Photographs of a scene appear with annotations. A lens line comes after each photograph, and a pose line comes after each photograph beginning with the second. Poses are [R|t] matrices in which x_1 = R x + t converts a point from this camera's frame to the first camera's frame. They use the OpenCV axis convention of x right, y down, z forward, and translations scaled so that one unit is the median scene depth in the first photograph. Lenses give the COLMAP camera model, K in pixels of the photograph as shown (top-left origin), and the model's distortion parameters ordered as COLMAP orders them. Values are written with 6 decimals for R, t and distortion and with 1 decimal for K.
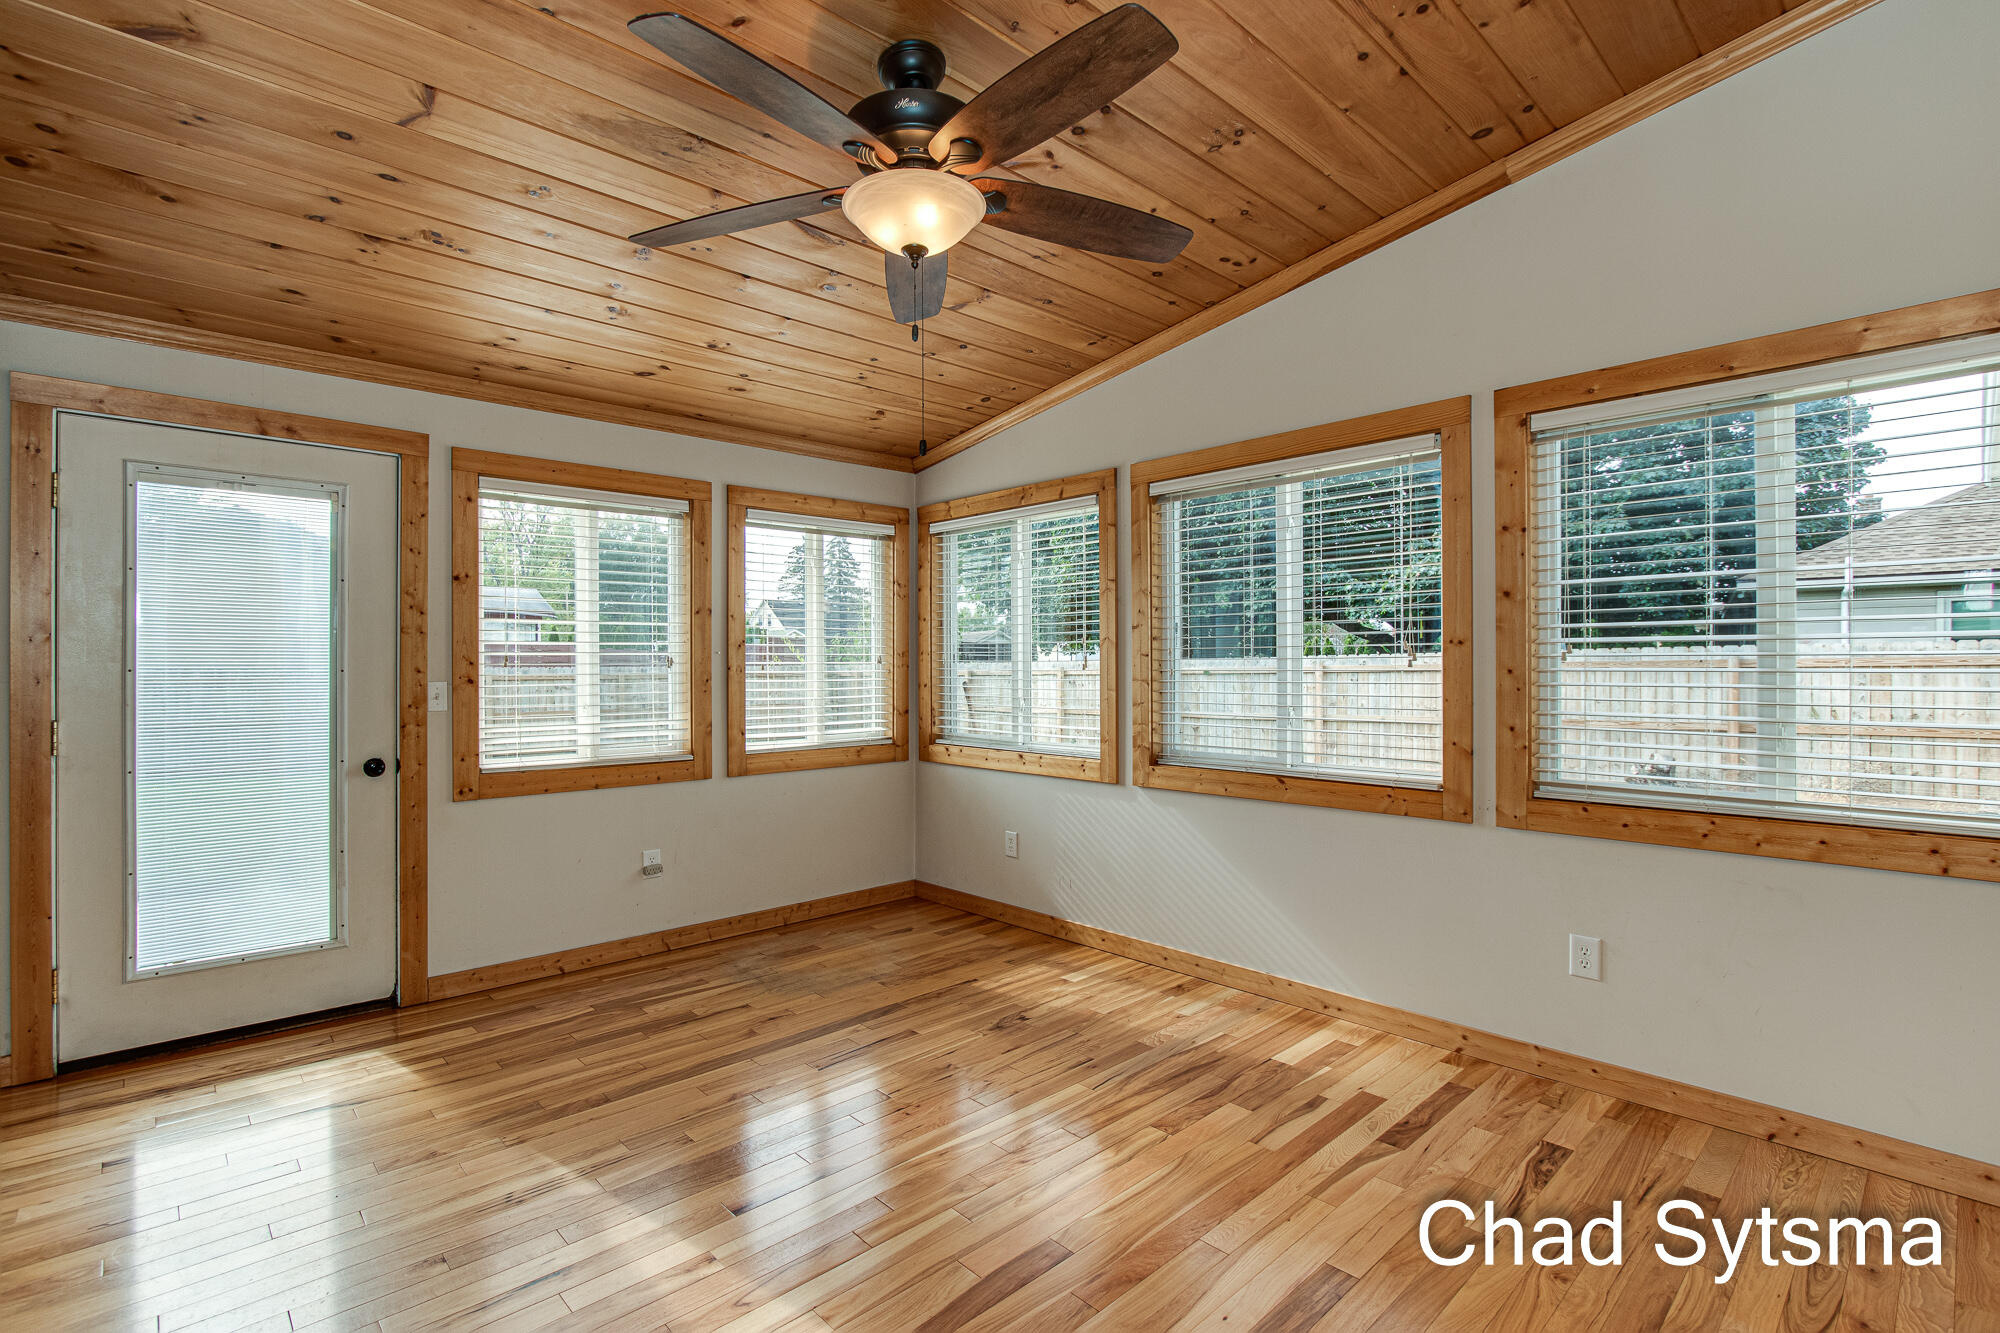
lens RADIAL K [[941.2, 0, 978.6], [0, 941.2, 670.4], [0, 0, 1]] dist [-0.019959, 0.000146]
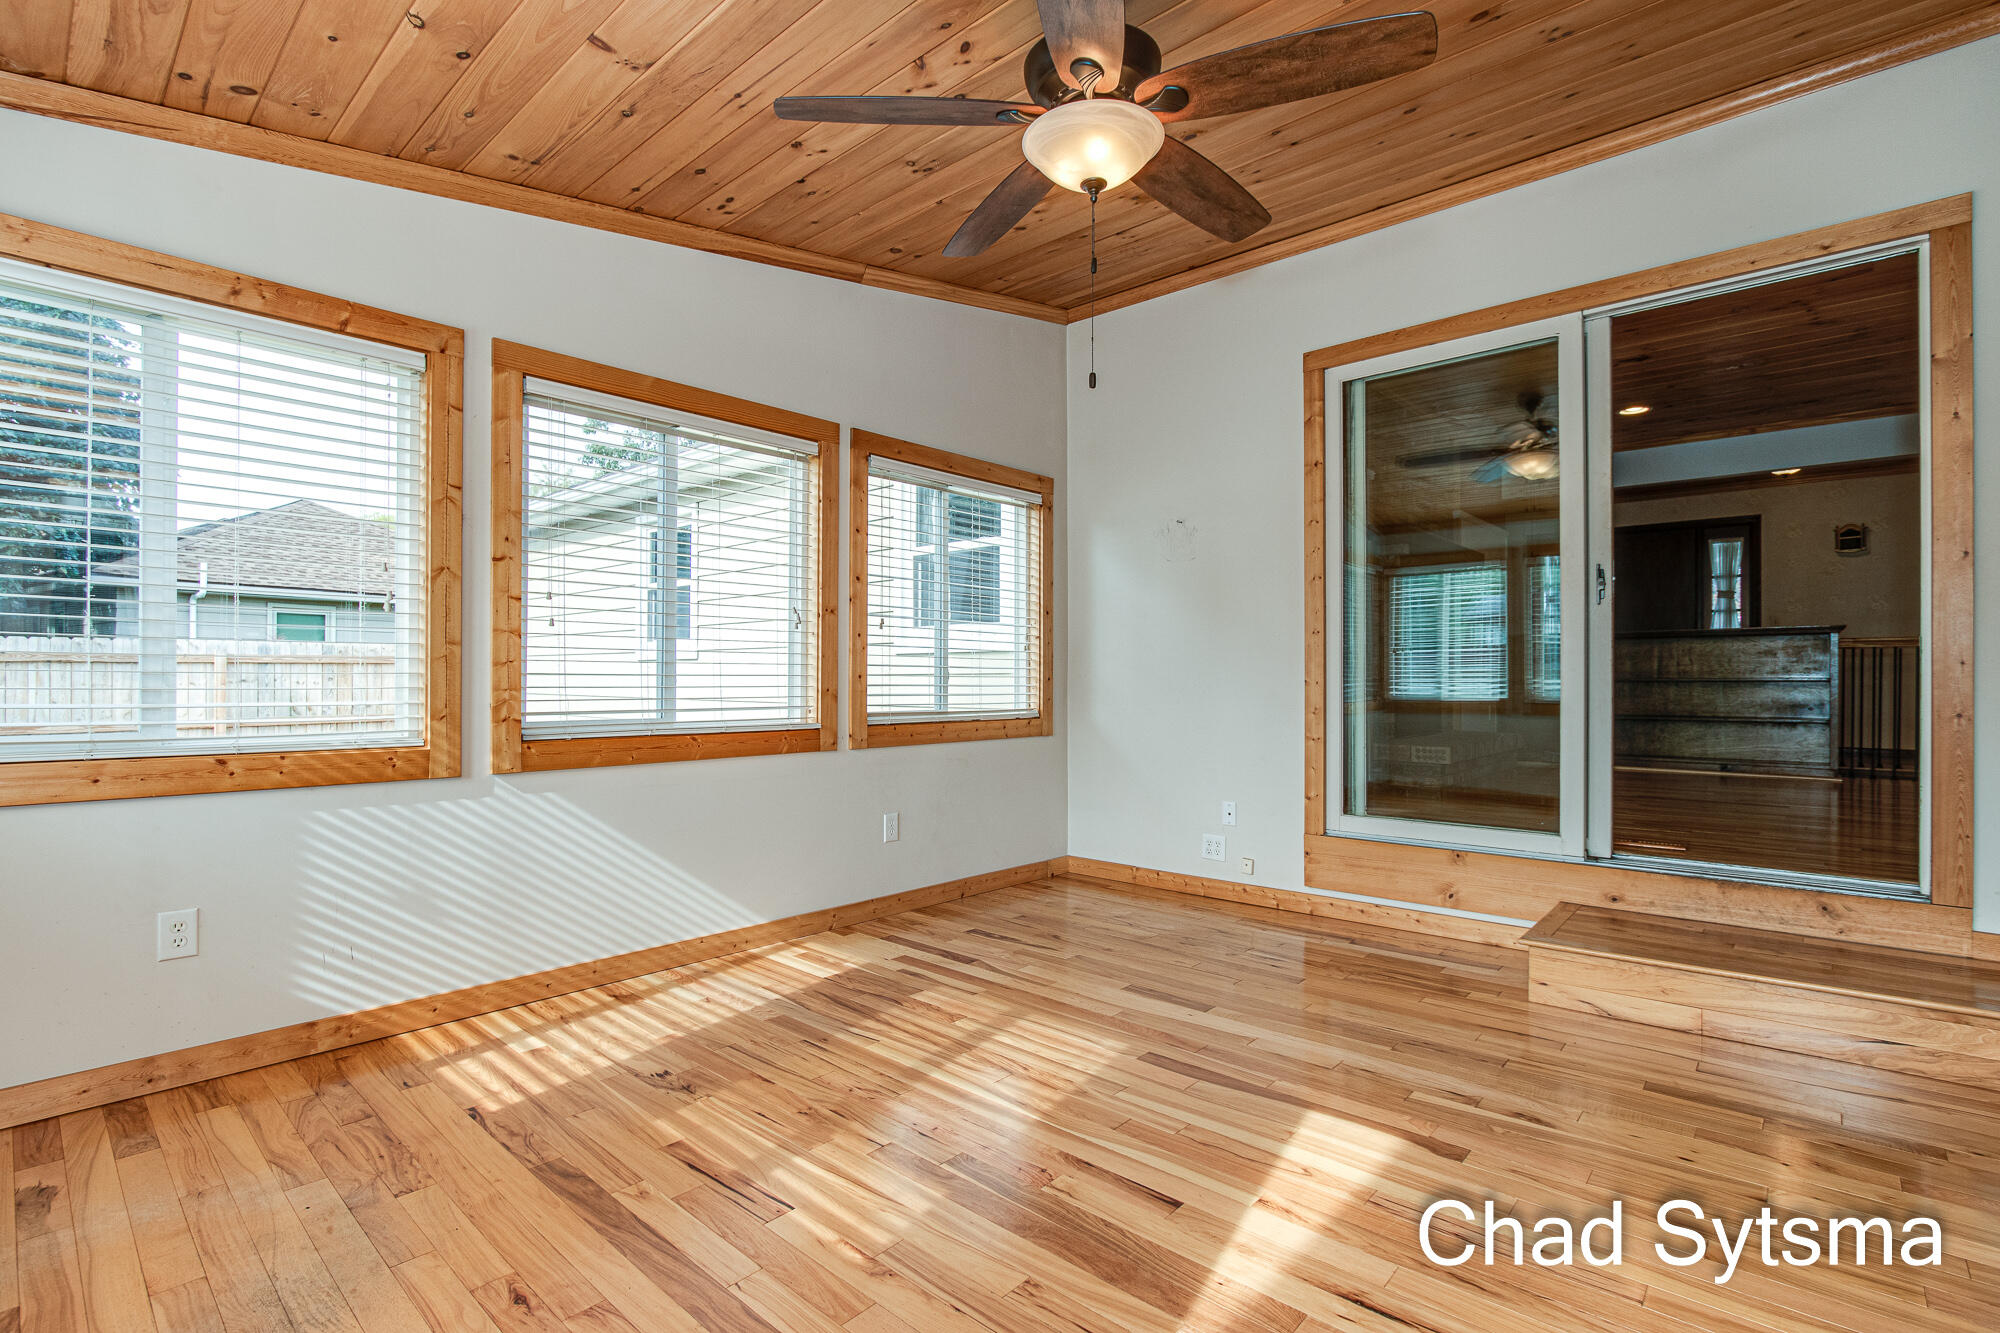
lens RADIAL K [[932.7, 0, 992.6], [0, 932.7, 670.4], [0, 0, 1]] dist [-0.016977, 0.000381]
pose [[-0.092082, 0.010392, 0.995697, -0.724267], [0.006294, 0.999932, -0.009855, 0.061467], [-0.995731, 0.005359, -0.092142, 0.822322]]
